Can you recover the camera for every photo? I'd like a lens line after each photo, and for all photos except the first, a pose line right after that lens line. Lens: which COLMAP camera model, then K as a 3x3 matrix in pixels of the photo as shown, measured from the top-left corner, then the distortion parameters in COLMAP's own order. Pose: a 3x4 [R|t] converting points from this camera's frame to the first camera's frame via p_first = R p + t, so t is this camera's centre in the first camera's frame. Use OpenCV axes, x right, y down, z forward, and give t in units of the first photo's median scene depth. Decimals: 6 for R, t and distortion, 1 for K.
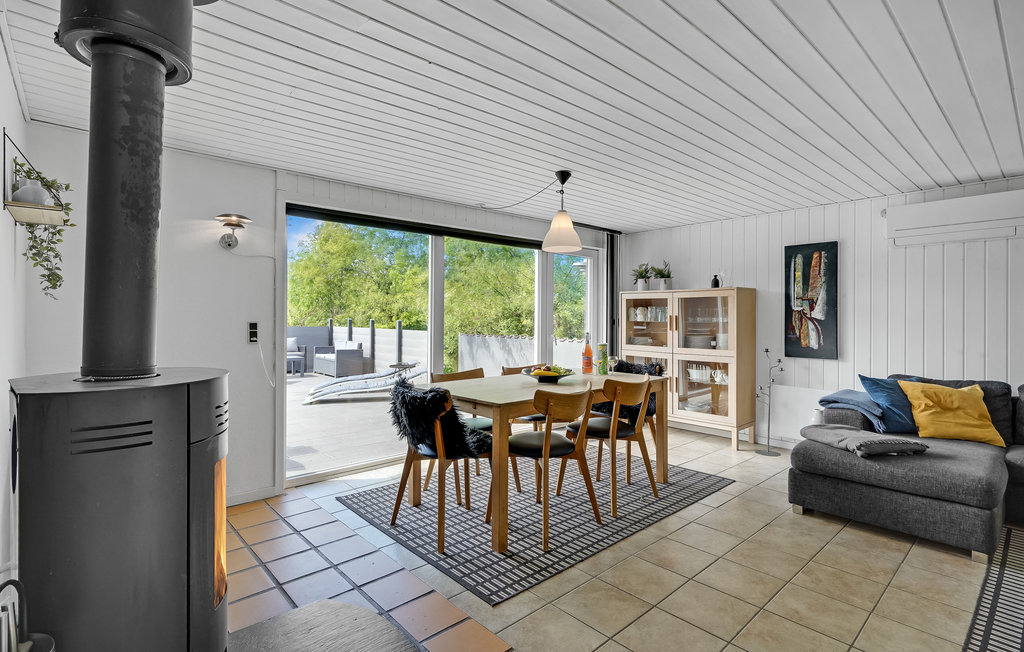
lens RADIAL K [[487.1, 0, 504.8], [0, 487.1, 317.5], [0, 0, 1]] dist [0.001982, 0.002364]
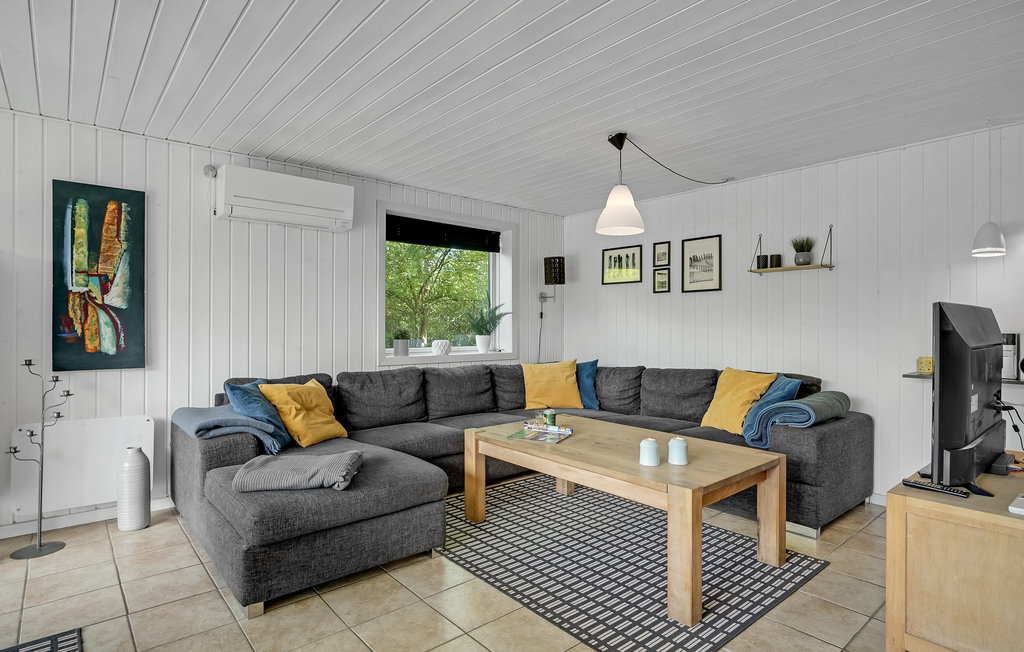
lens RADIAL K [[532.3, 0, 511.2], [0, 532.3, 323.9], [0, 0, 1]] dist [-0.001007, -0.000414]
pose [[0.024493, -0.002707, 0.999696, -0.054153], [-0.005439, 0.999981, 0.002841, 0.026188], [-0.999685, -0.005507, 0.024478, 0.595718]]
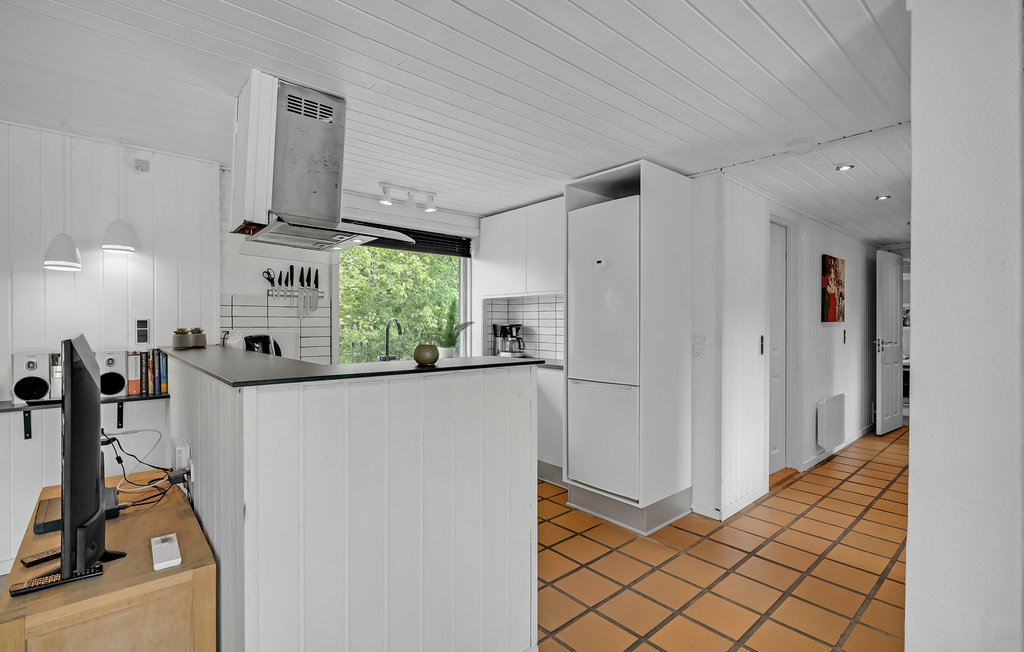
lens RADIAL K [[467.5, 0, 510.5], [0, 467.5, 319.5], [0, 0, 1]] dist [-0.004501, 0.001981]
pose [[-0.999917, -0.008327, 0.009854, 0.136886], [-0.008386, 0.999947, -0.006036, -0.010462], [-0.009803, -0.006118, -0.999933, 0.540117]]
